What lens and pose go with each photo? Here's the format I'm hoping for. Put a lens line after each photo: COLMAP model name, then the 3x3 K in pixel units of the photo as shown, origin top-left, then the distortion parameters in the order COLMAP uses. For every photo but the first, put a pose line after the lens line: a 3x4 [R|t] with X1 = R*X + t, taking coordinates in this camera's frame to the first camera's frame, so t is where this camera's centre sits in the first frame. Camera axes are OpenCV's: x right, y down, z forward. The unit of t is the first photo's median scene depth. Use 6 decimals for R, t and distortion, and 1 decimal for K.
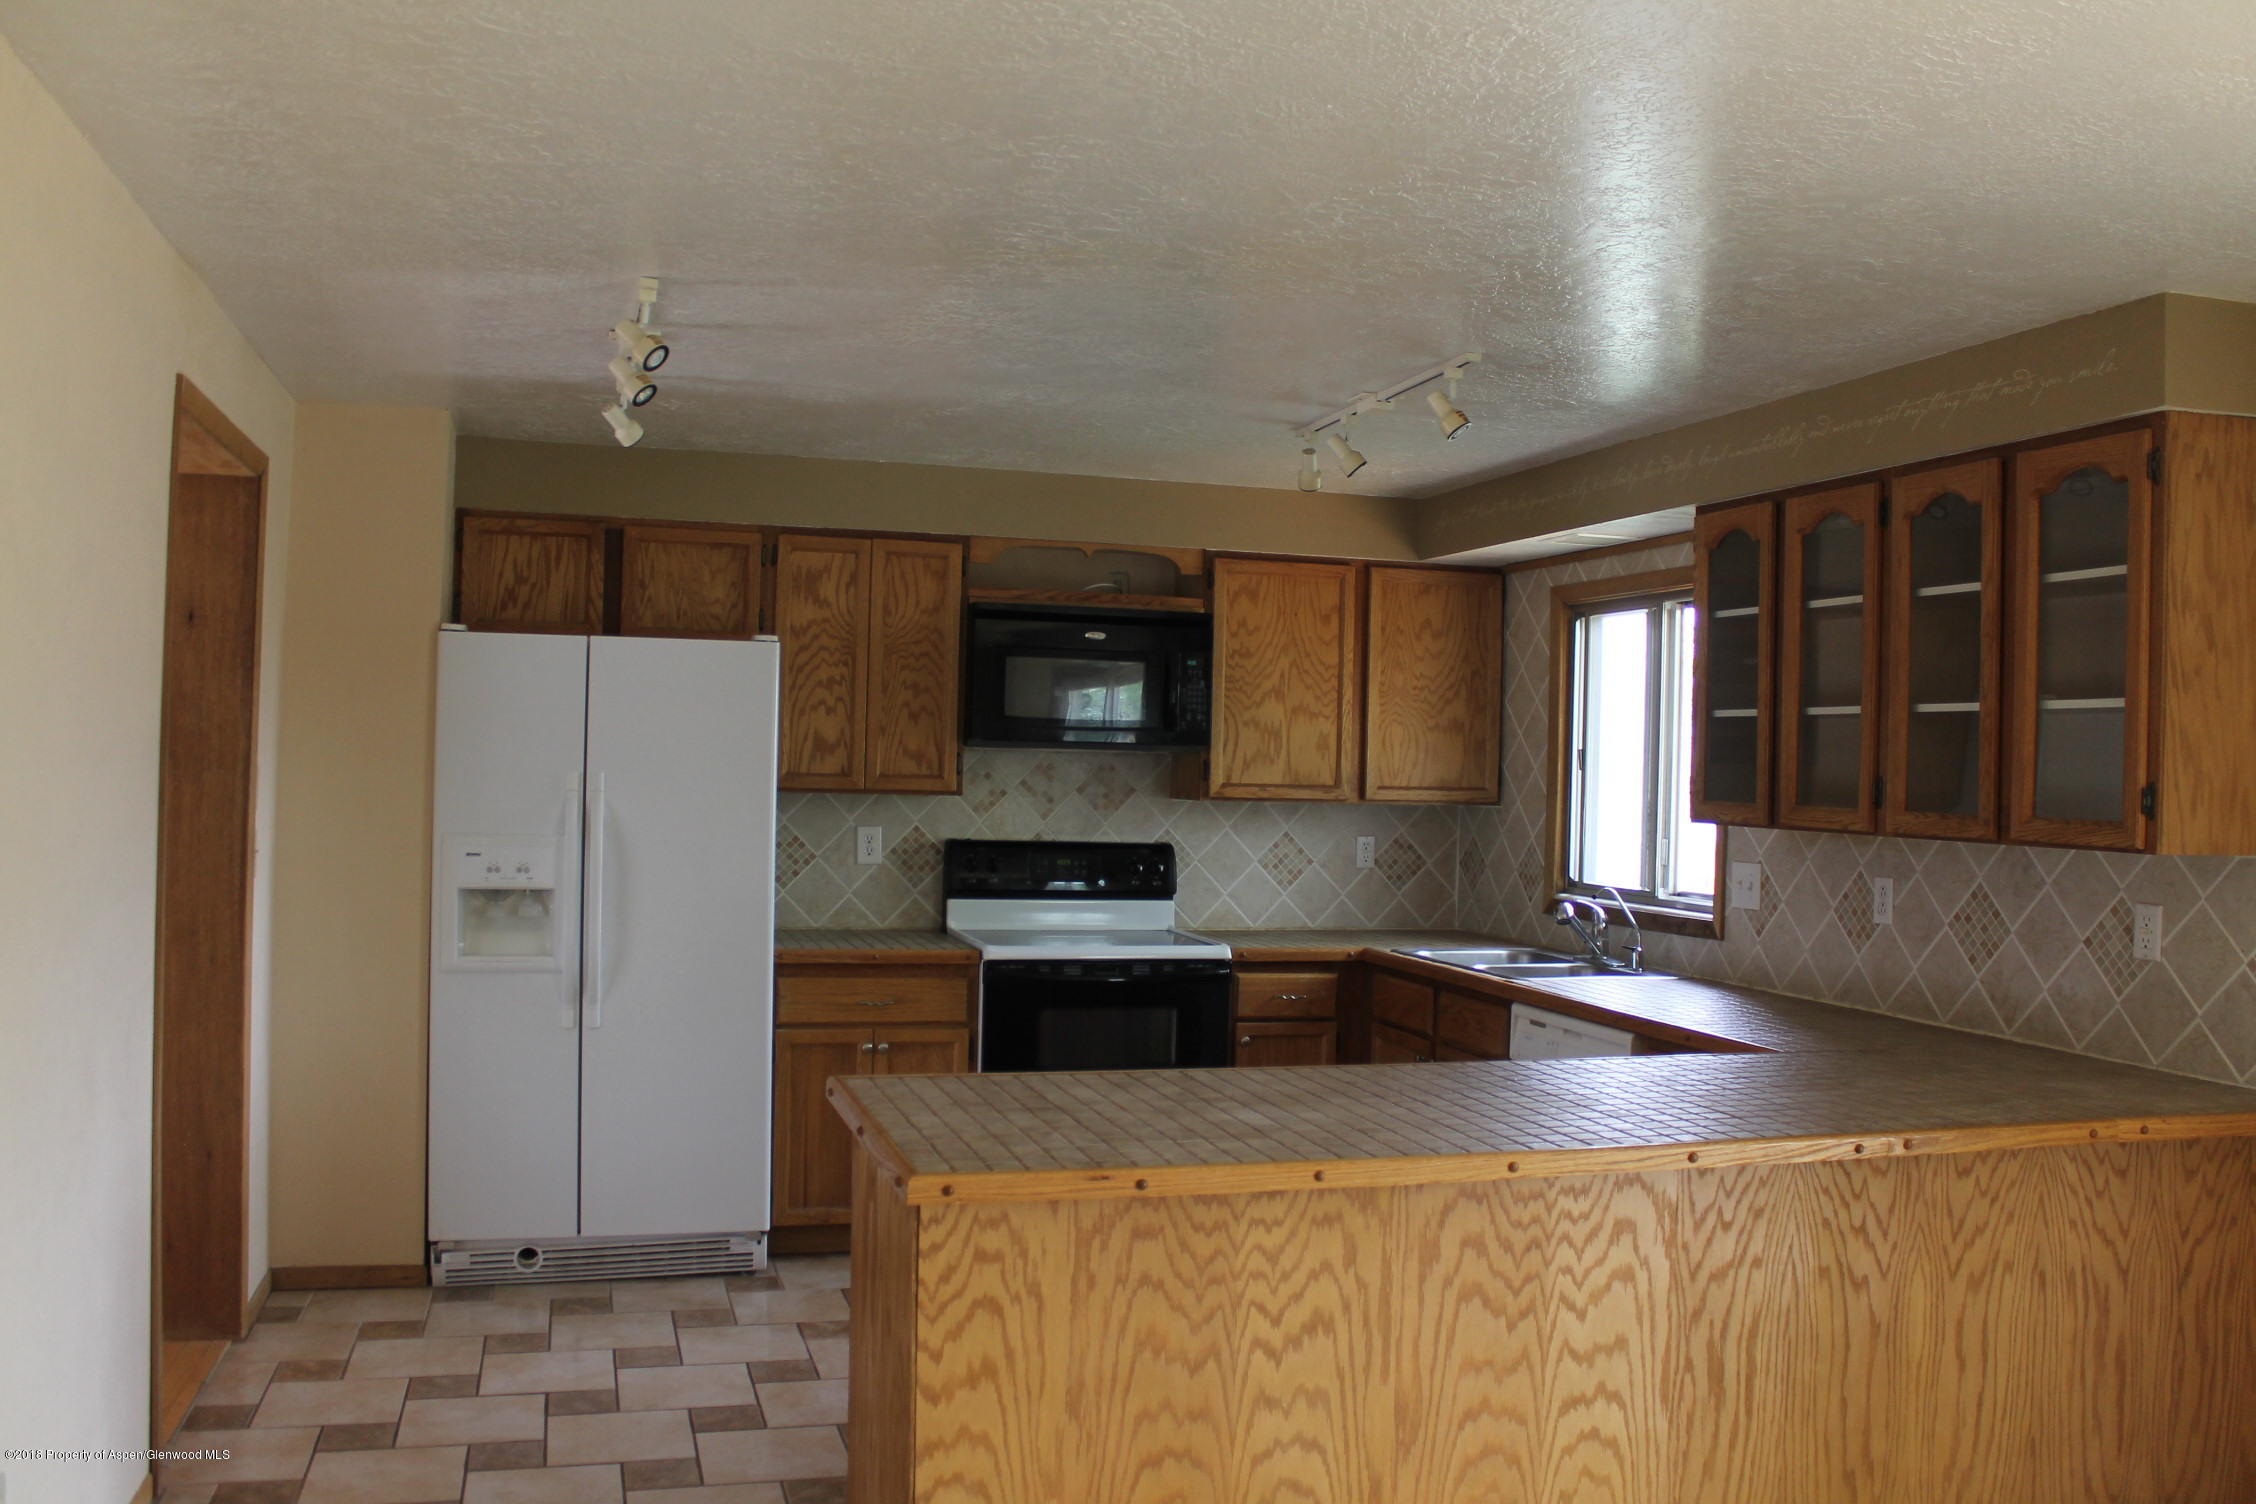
lens RADIAL K [[1968.0, 0, 1128.0], [0, 1968.0, 752.0], [0, 0, 1]] dist [-0.177484, 0.170545]
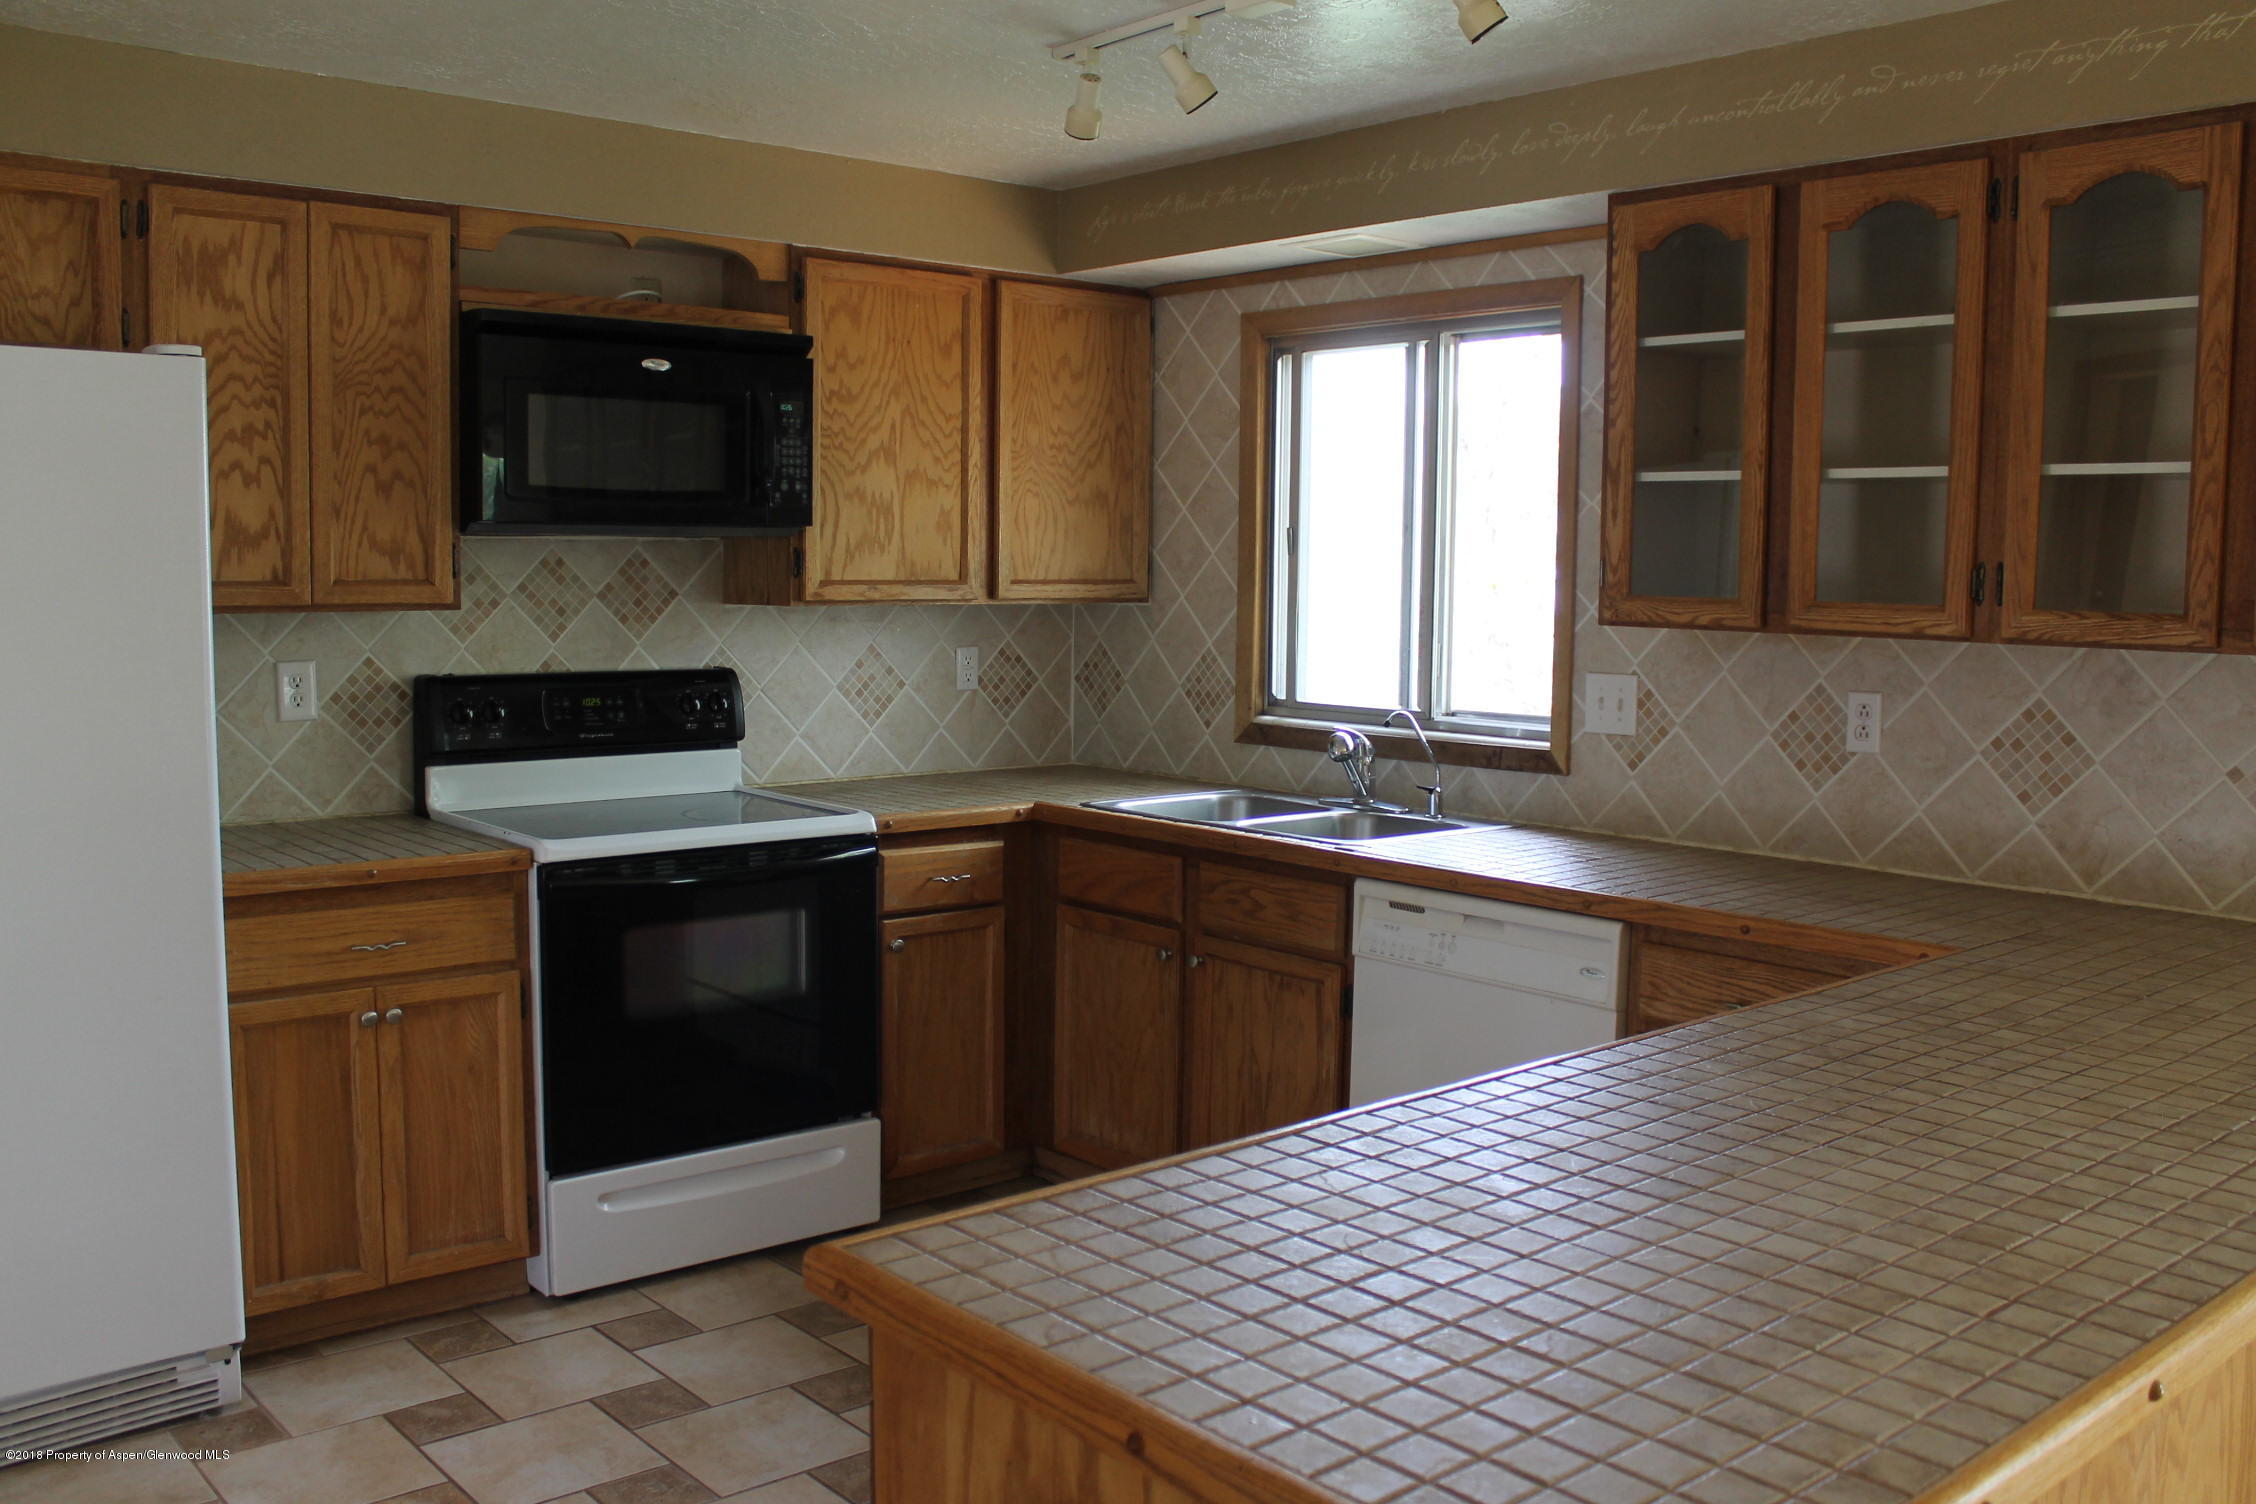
lens RADIAL K [[1968.0, 0, 1128.0], [0, 1968.0, 752.0], [0, 0, 1]] dist [-0.177484, 0.170545]
pose [[0.907545, -0.054858, 0.416357, -0.153763], [0.009683, 0.993901, 0.109848, 0.000988], [-0.419844, -0.095660, 0.902541, 0.329463]]
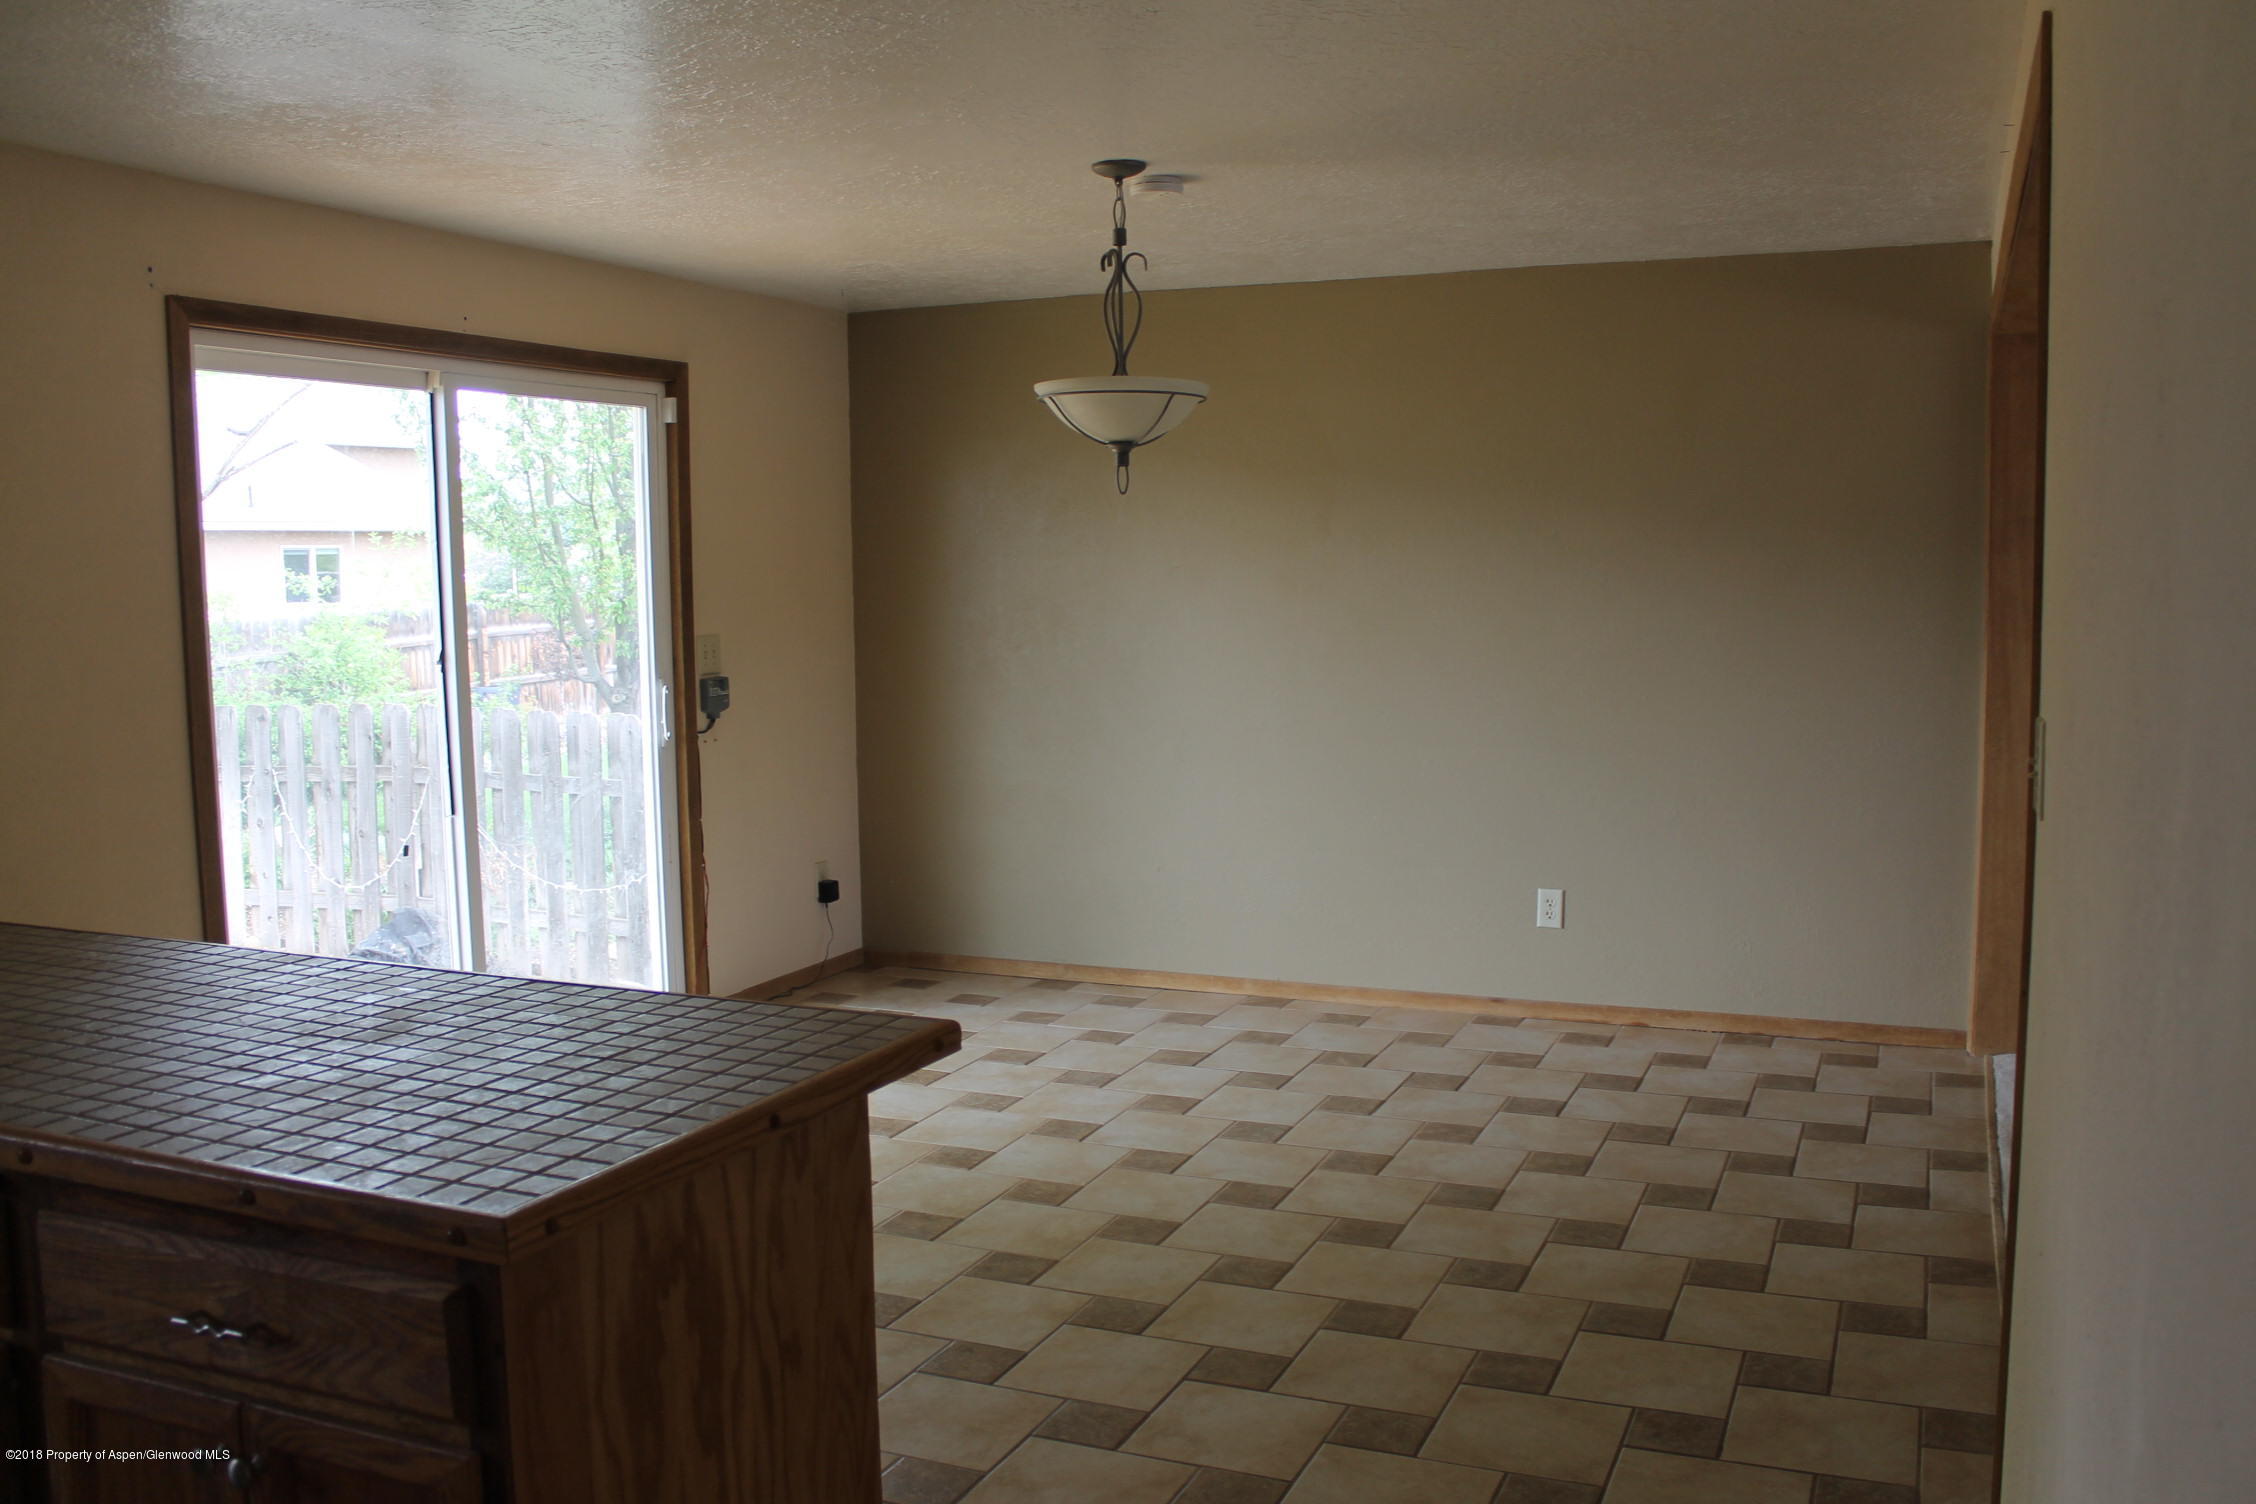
lens RADIAL K [[1968.0, 0, 1128.0], [0, 1968.0, 752.0], [0, 0, 1]] dist [-0.177484, 0.170545]
pose [[-0.775025, -0.080843, 0.626738, -0.351602], [-0.011633, 0.993440, 0.113757, -0.005219], [-0.631824, 0.080874, -0.770882, 0.790614]]
